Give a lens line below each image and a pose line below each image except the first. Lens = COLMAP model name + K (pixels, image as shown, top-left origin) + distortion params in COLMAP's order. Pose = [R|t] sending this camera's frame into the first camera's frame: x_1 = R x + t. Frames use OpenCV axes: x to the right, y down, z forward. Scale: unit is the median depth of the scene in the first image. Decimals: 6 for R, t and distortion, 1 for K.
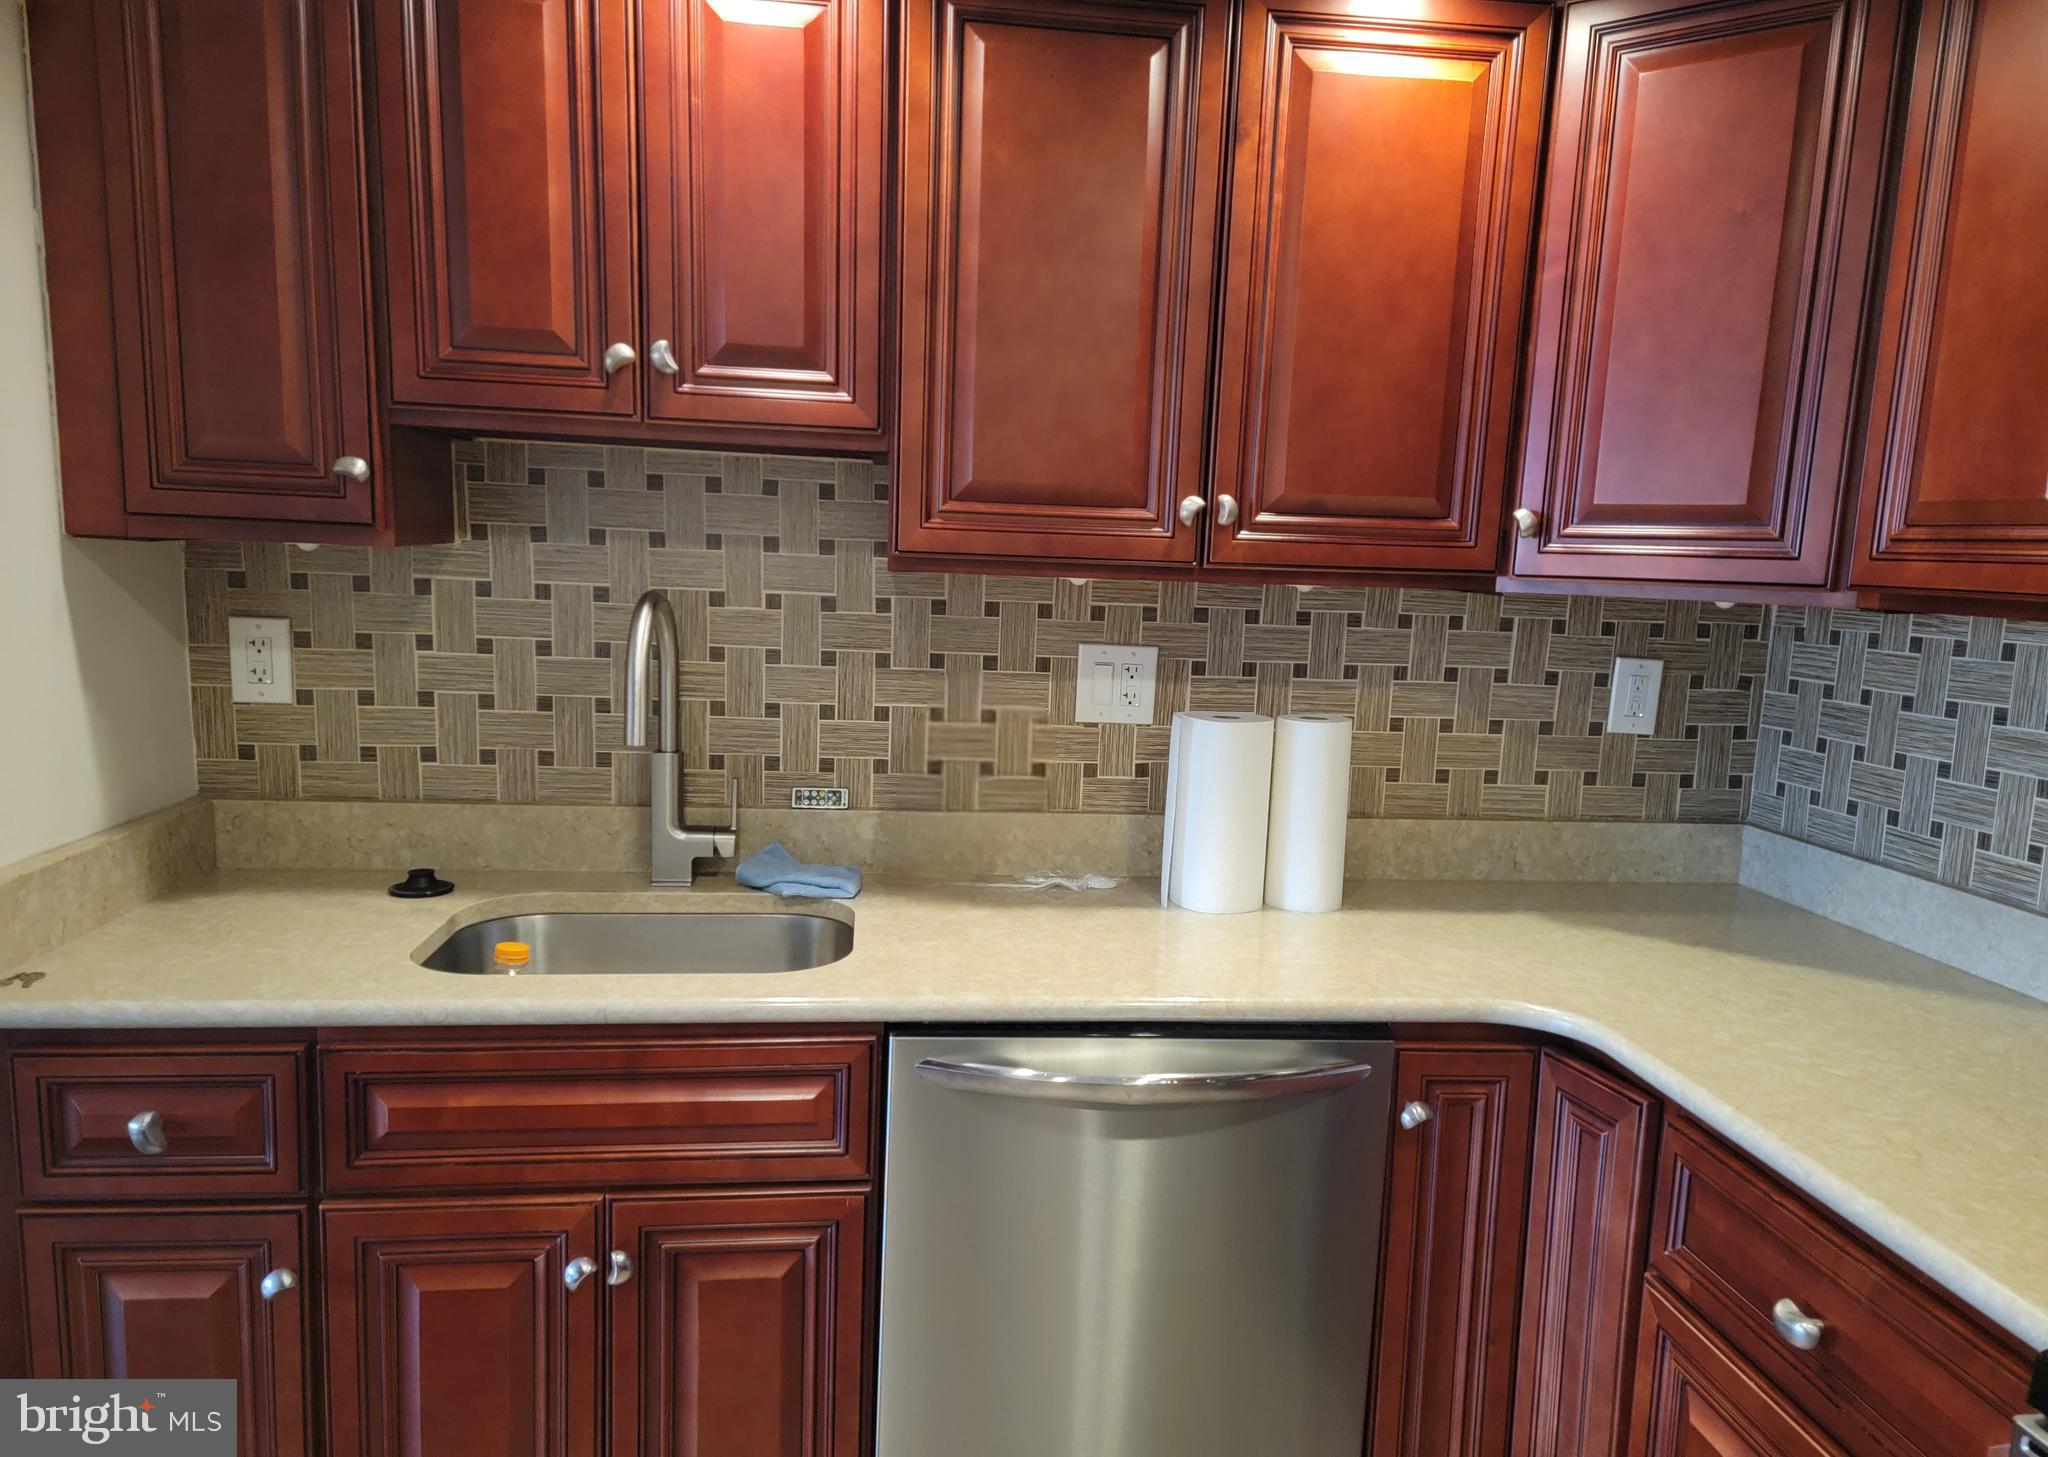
lens RADIAL K [[1416.1, 0, 1037.5], [0, 1416.1, 774.5], [0, 0, 1]] dist [0.068634, -0.004454]
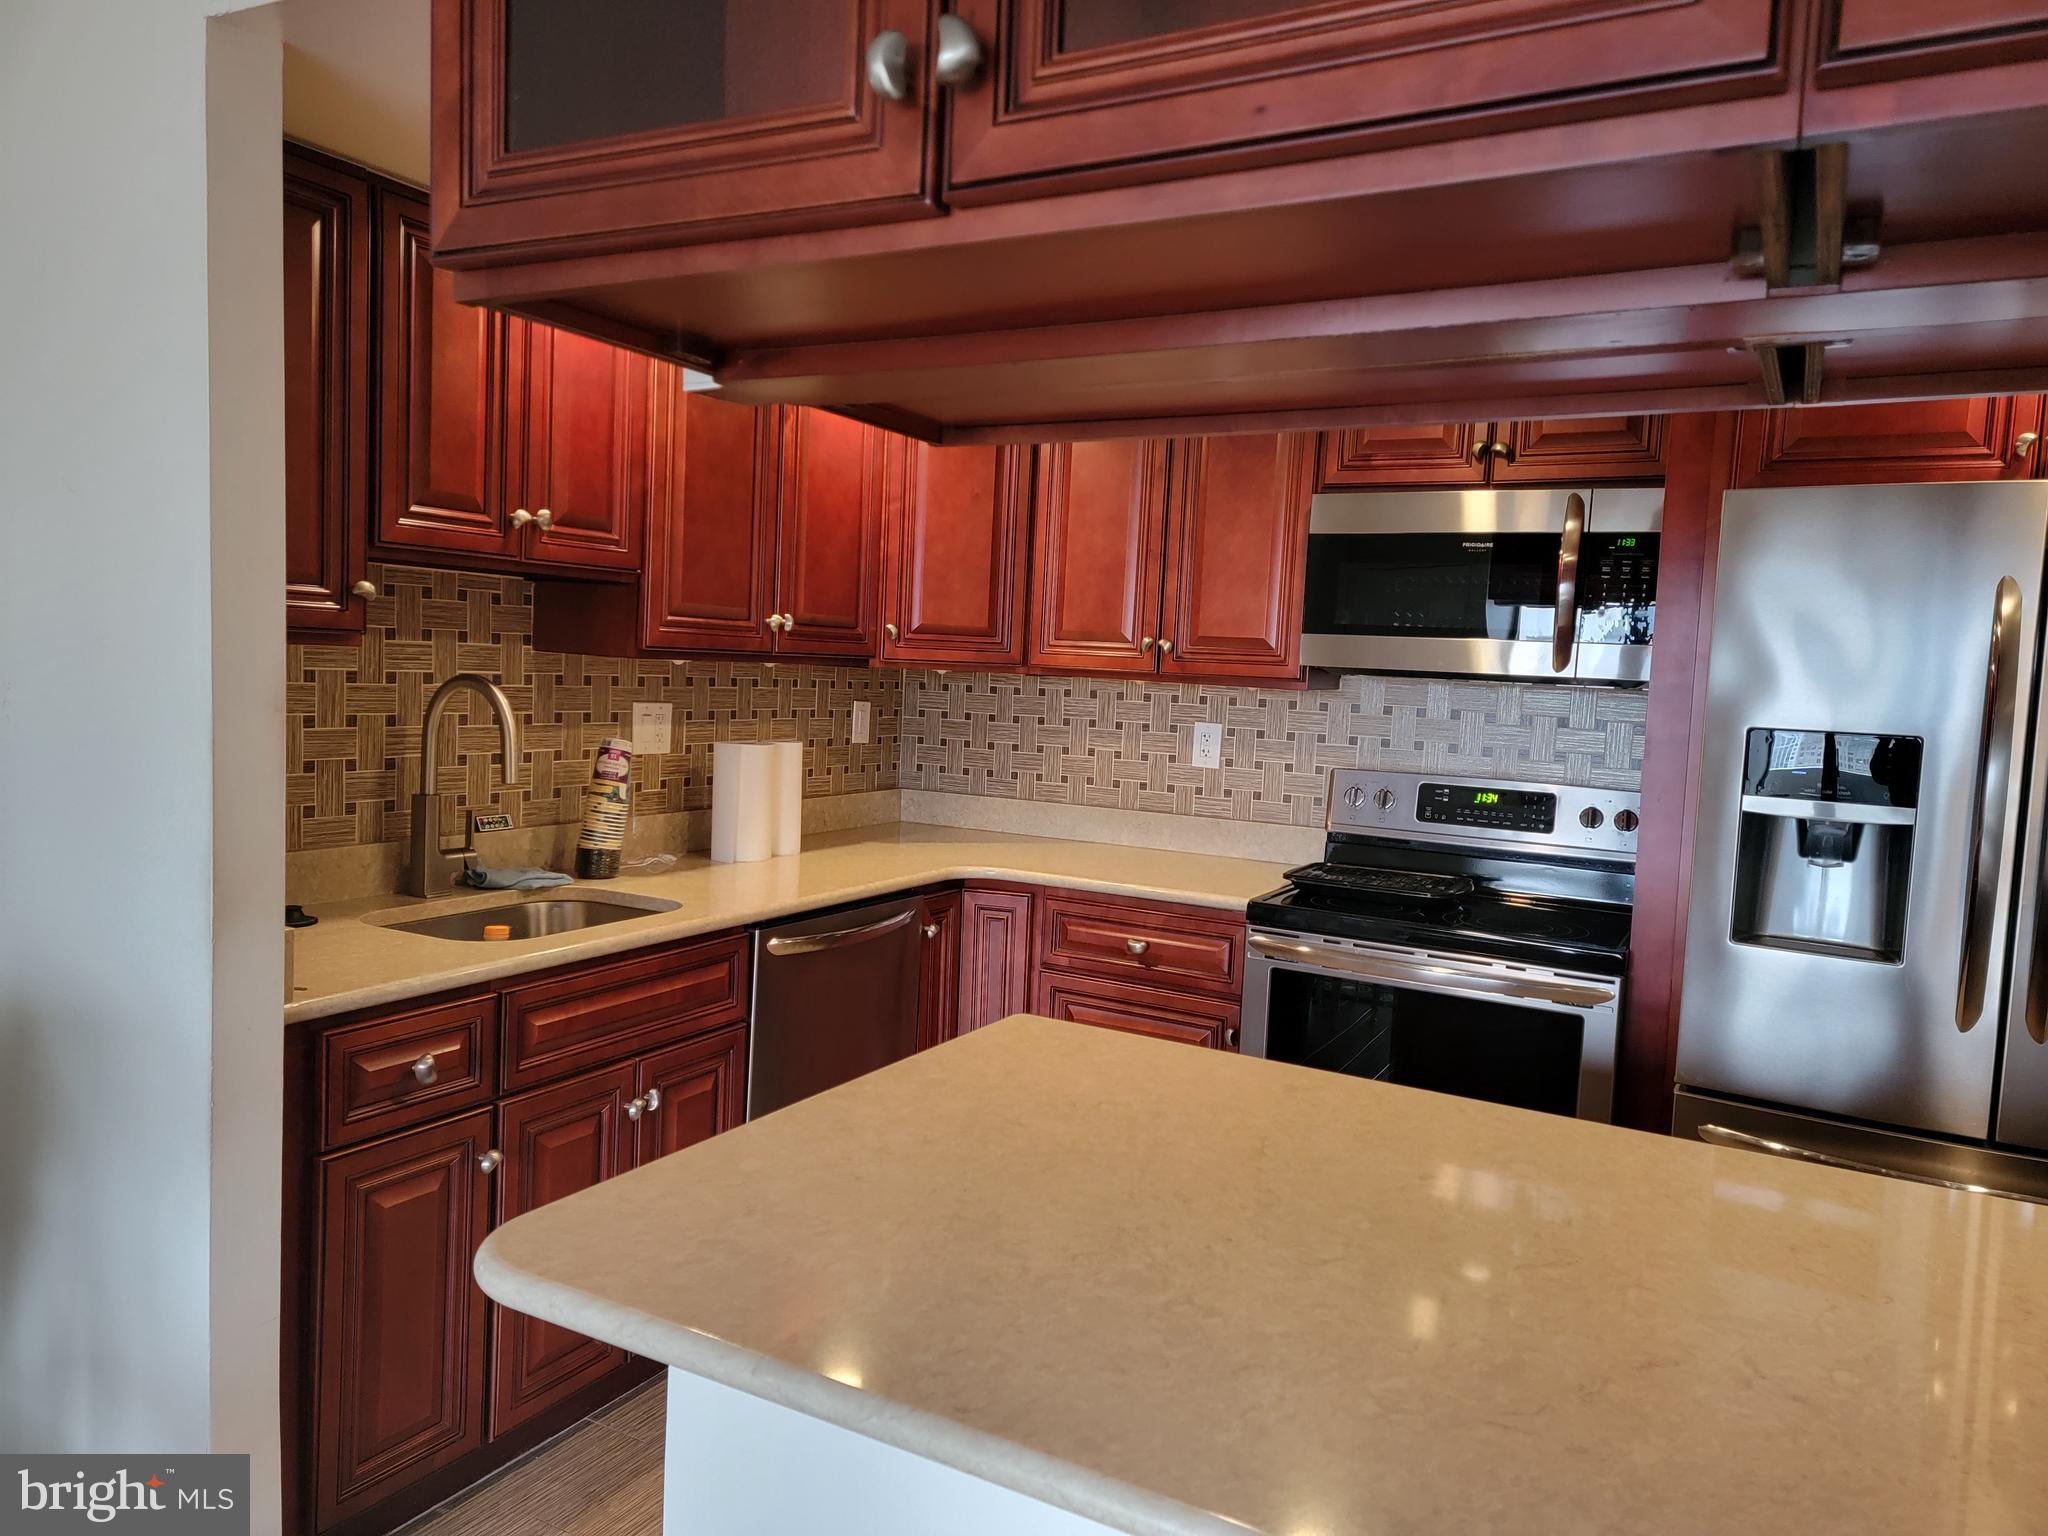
lens RADIAL K [[1418.2, 0, 1034.6], [0, 1418.2, 770.8], [0, 0, 1]] dist [0.059589, -0.014715]
pose [[0.572093, -0.074975, 0.816754, -0.989428], [0.105047, 0.994310, 0.017694, -0.002586], [-0.813434, 0.075675, 0.576714, -0.214461]]
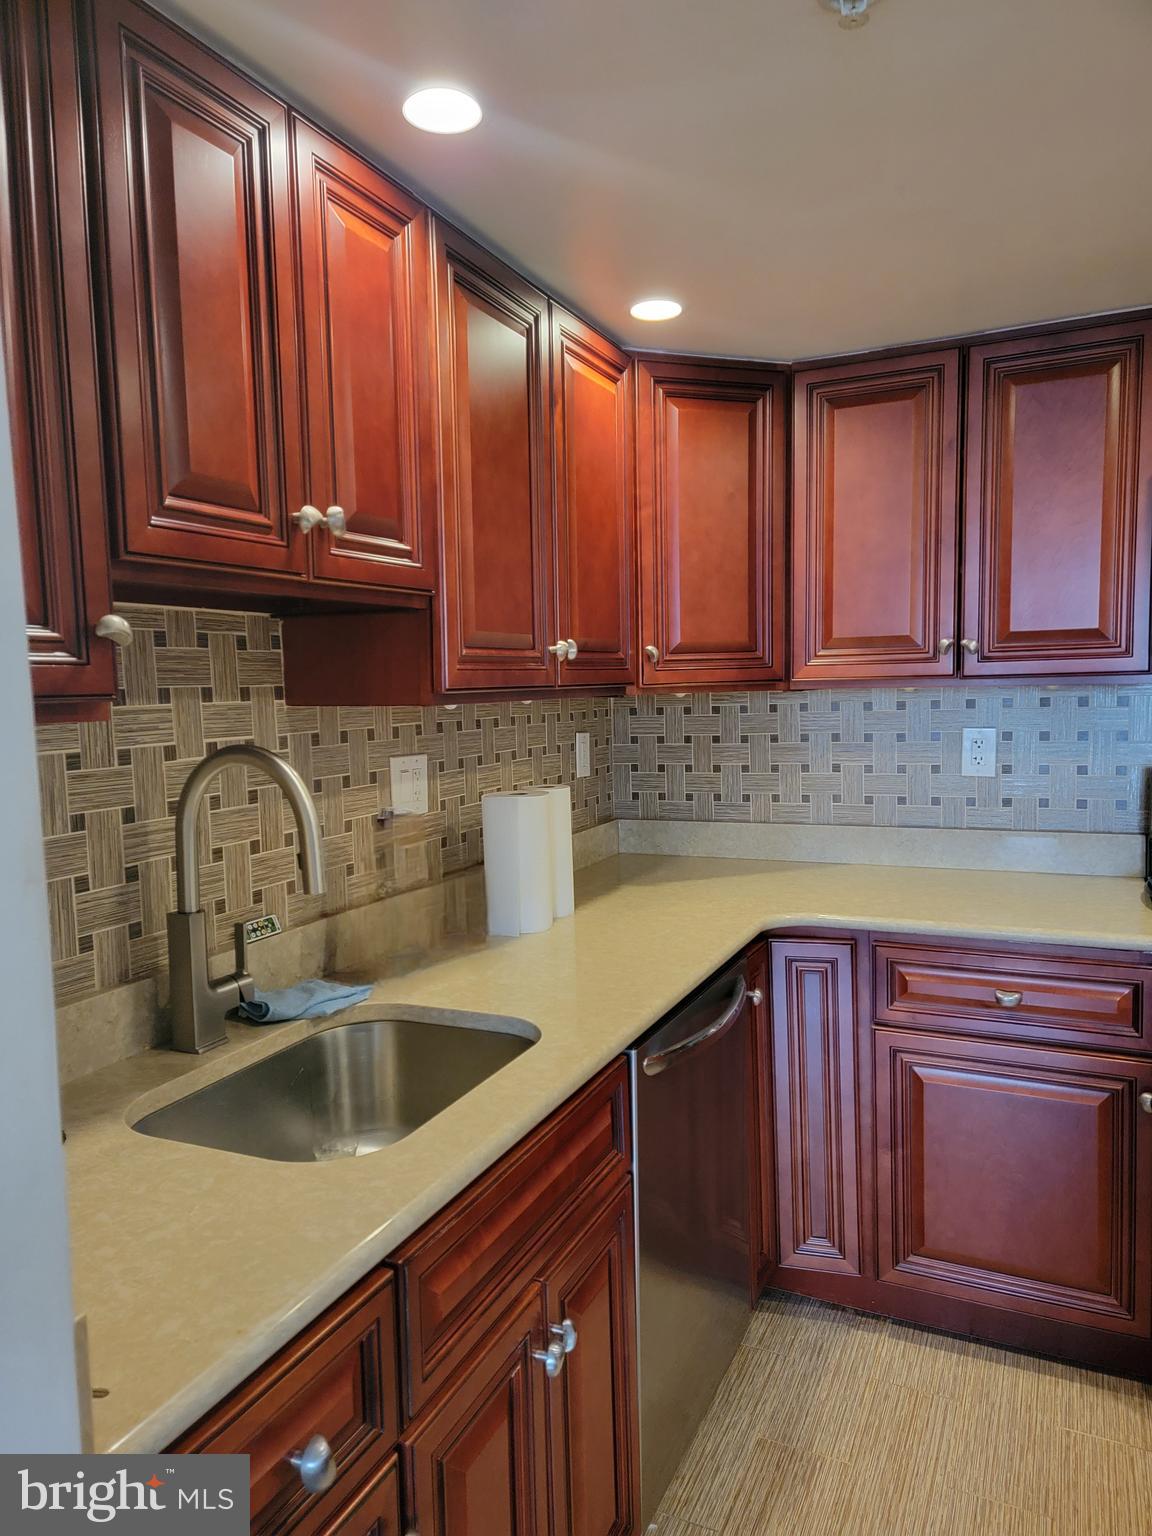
lens RADIAL K [[1063.7, 0, 576.1], [0, 1063.7, 776.1], [0, 0, 1]] dist [0.059589, -0.014715]
pose [[0.515621, -0.126773, 0.847387, -0.708705], [0.180638, 0.982849, 0.037123, -0.083862], [-0.837559, 0.133929, 0.529677, 0.370713]]
